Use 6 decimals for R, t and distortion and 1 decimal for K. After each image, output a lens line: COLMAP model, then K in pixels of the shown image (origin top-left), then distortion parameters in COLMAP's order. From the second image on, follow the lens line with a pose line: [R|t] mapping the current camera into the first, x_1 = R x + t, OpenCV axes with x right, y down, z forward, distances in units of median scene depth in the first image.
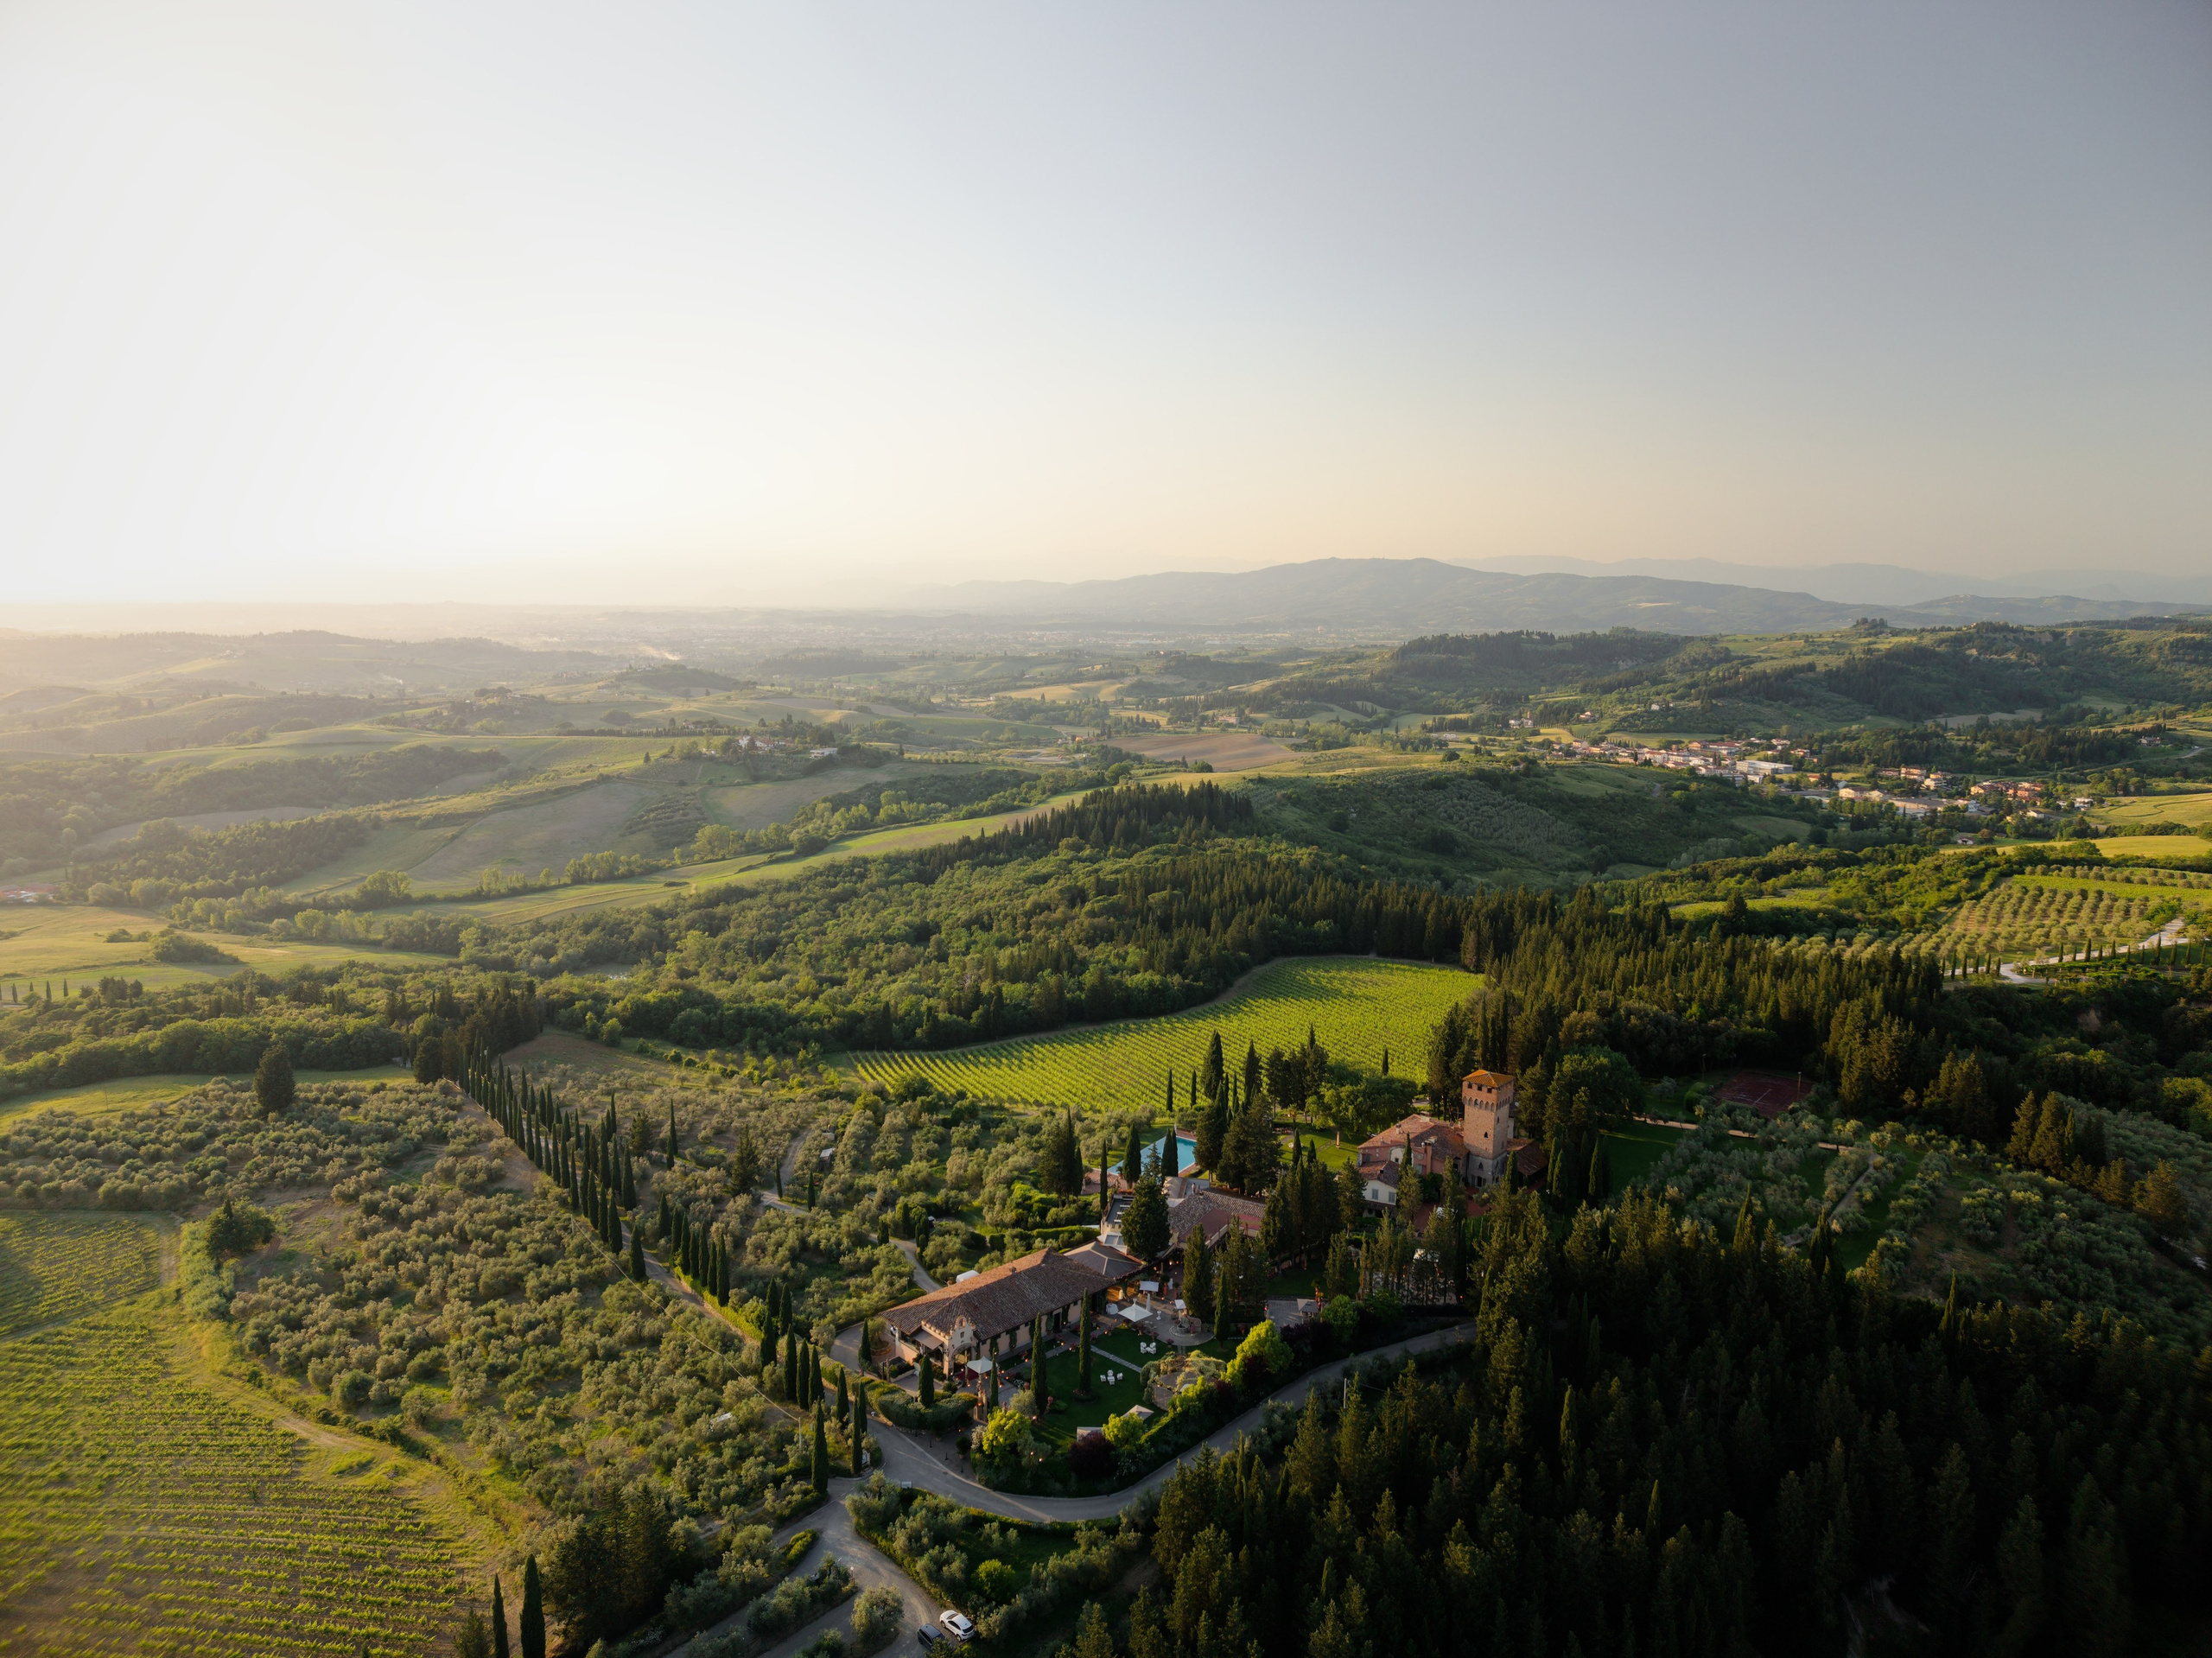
lens RADIAL K [[1584.2, 0, 1120.5], [0, 1584.2, 899.7], [0, 0, 1]] dist [0.103691, -0.192972]
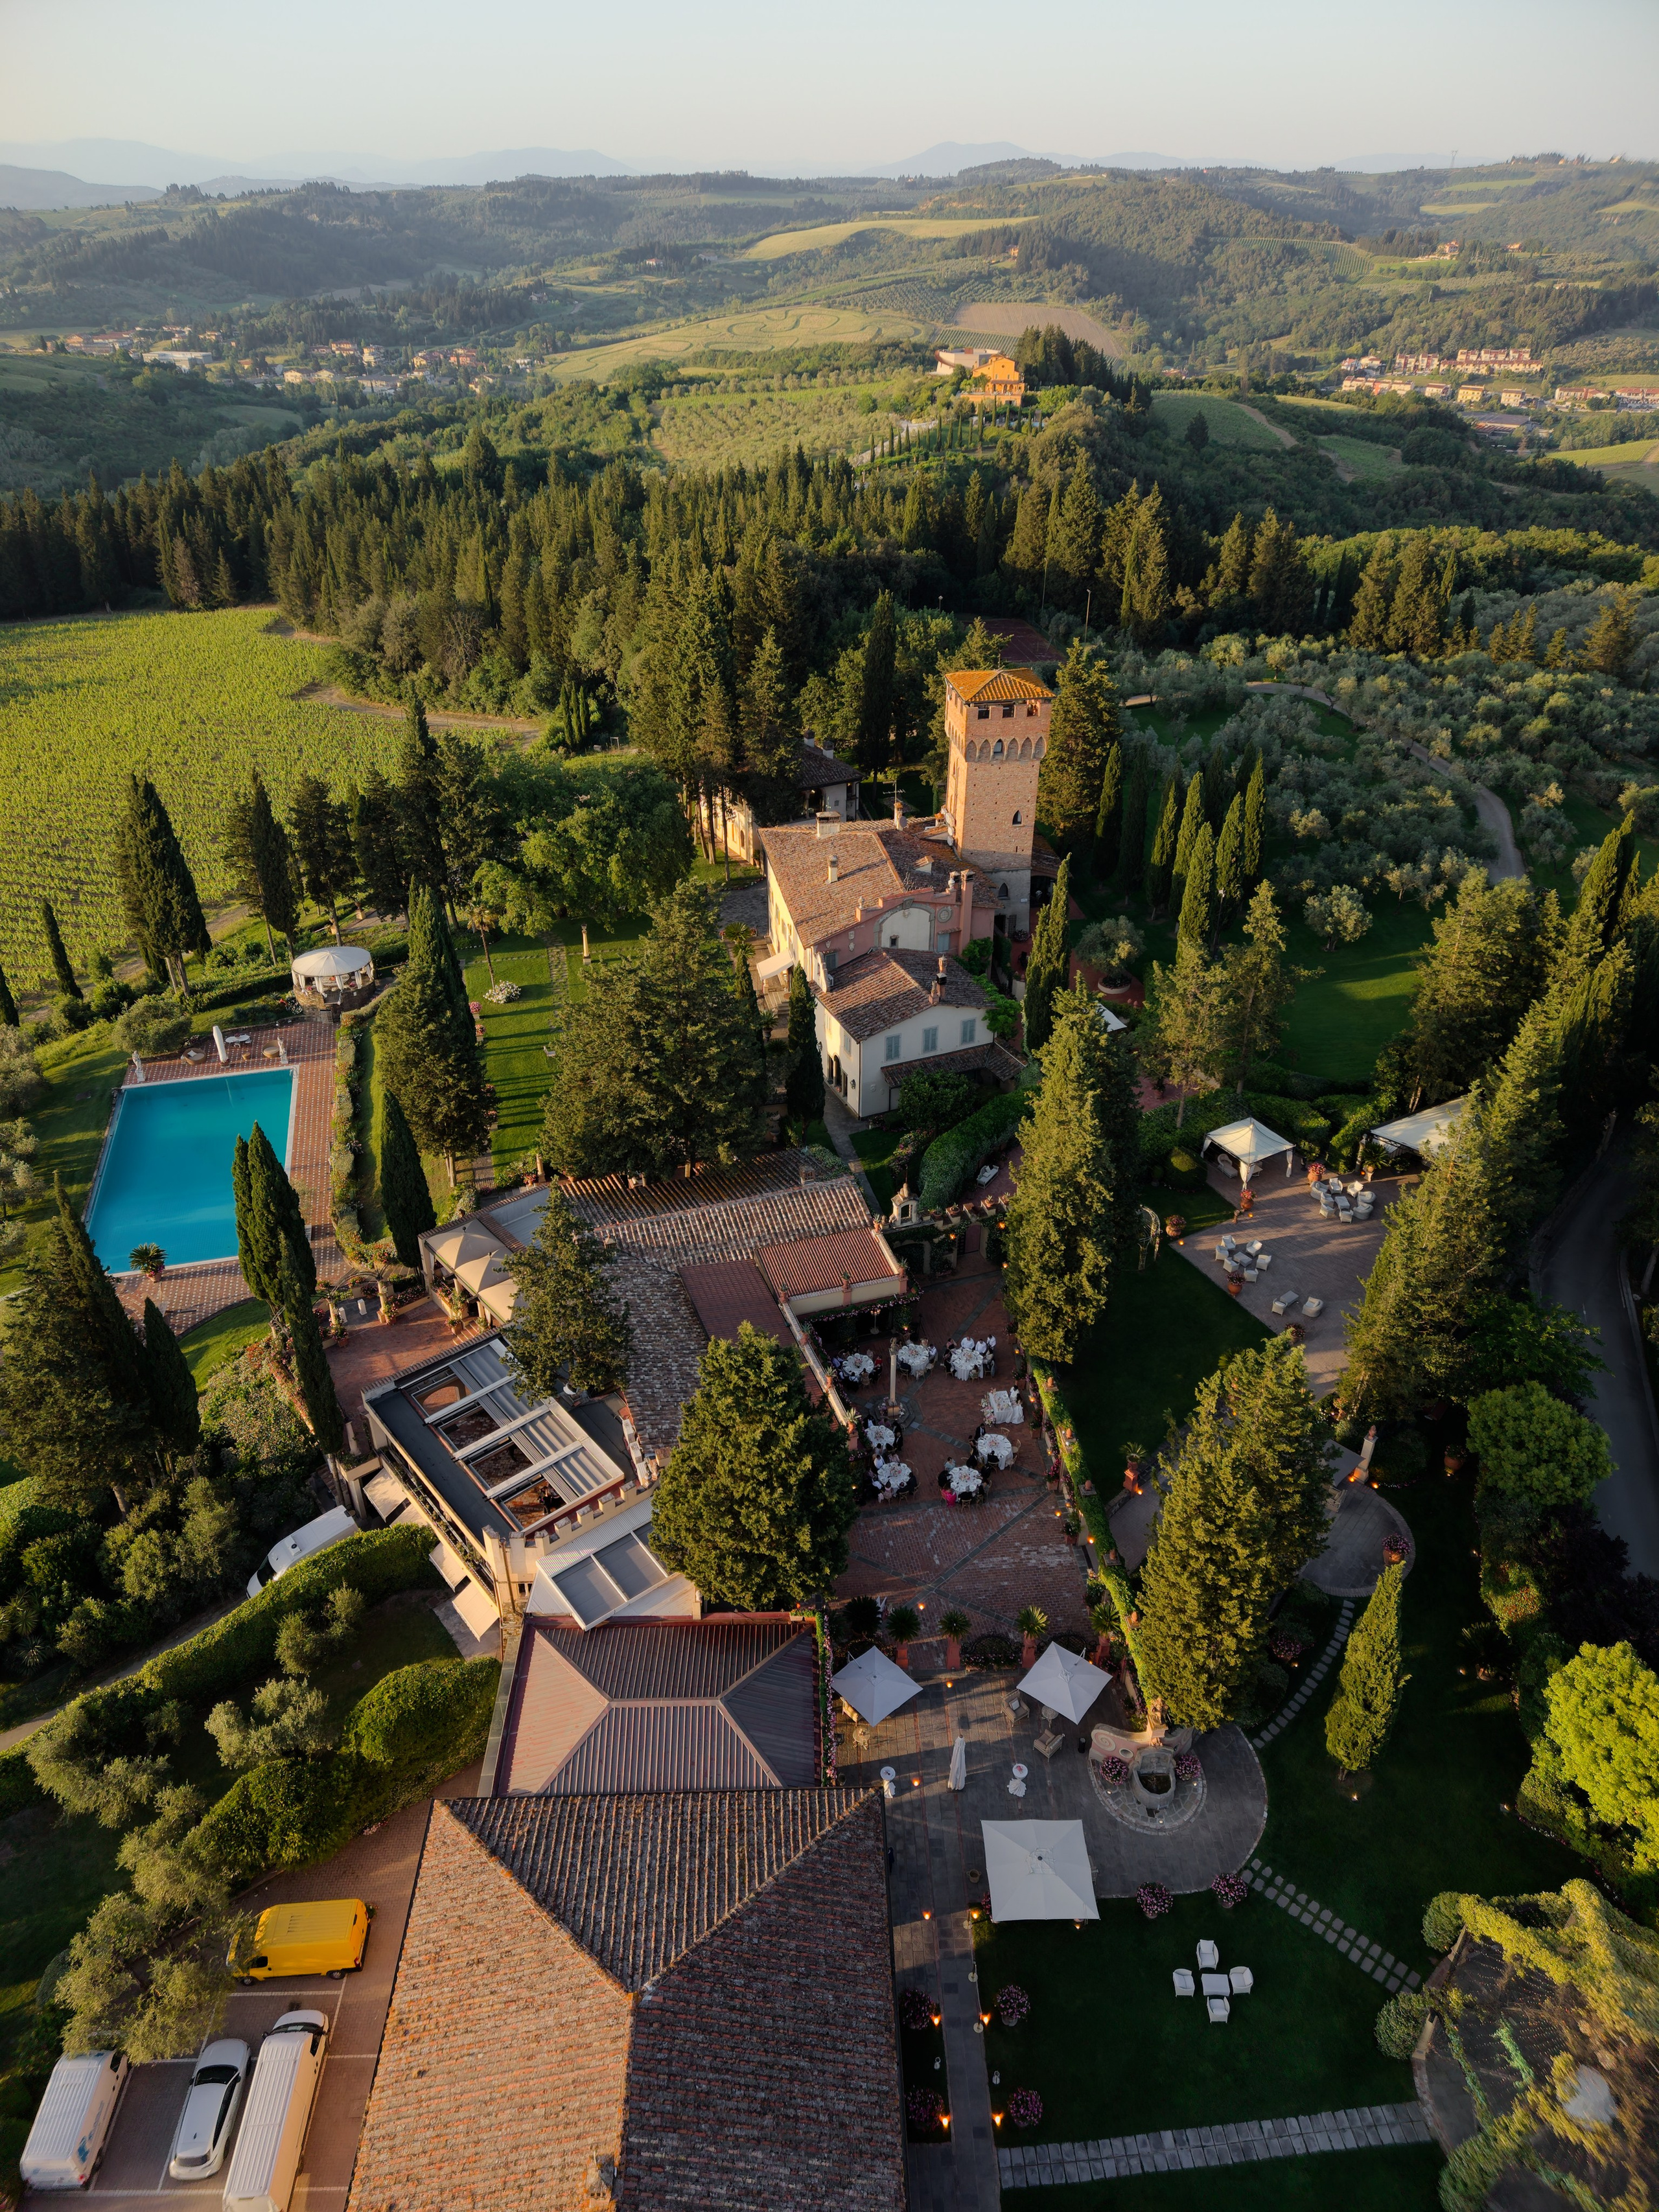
lens RADIAL K [[1495.5, 0, 829.5], [0, 1495.5, 1106.0], [0, 0, 1]] dist [0.002138, -0.020724]
pose [[0.649072, -0.398987, 0.647700, -0.042254], [0.160012, 0.903979, 0.396507, 0.022314], [-0.743708, -0.153721, 0.650590, 0.341100]]
